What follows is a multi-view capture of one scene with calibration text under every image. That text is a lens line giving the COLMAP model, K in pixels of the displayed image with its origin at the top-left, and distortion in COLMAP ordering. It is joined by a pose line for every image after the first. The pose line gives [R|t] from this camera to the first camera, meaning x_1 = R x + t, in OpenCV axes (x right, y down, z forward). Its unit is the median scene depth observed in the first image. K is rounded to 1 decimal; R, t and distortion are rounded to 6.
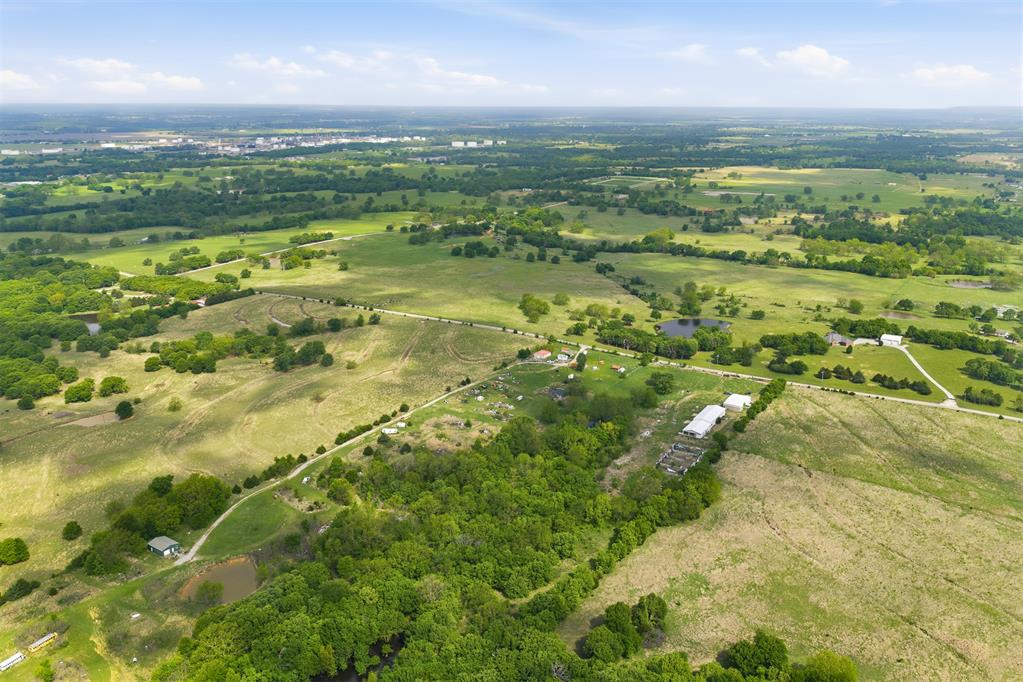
lens RADIAL K [[854.0, 0, 514.4], [0, 854.0, 340.5], [0, 0, 1]] dist [0.014317, -0.001356]
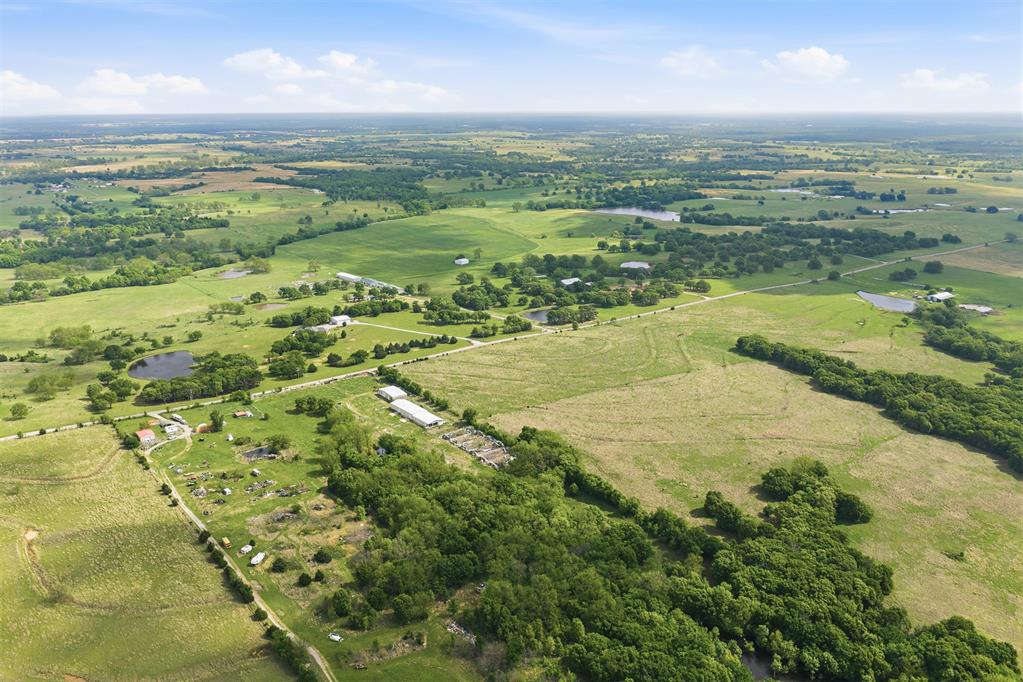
lens RADIAL K [[831.0, 0, 527.5], [0, 831.0, 377.0], [0, 0, 1]] dist [0.003104, -0.002561]
pose [[0.346614, -0.295945, 0.890098, -0.639322], [0.258401, 0.942333, 0.212689, -0.133043], [-0.901714, 0.156282, 0.403099, 0.448249]]
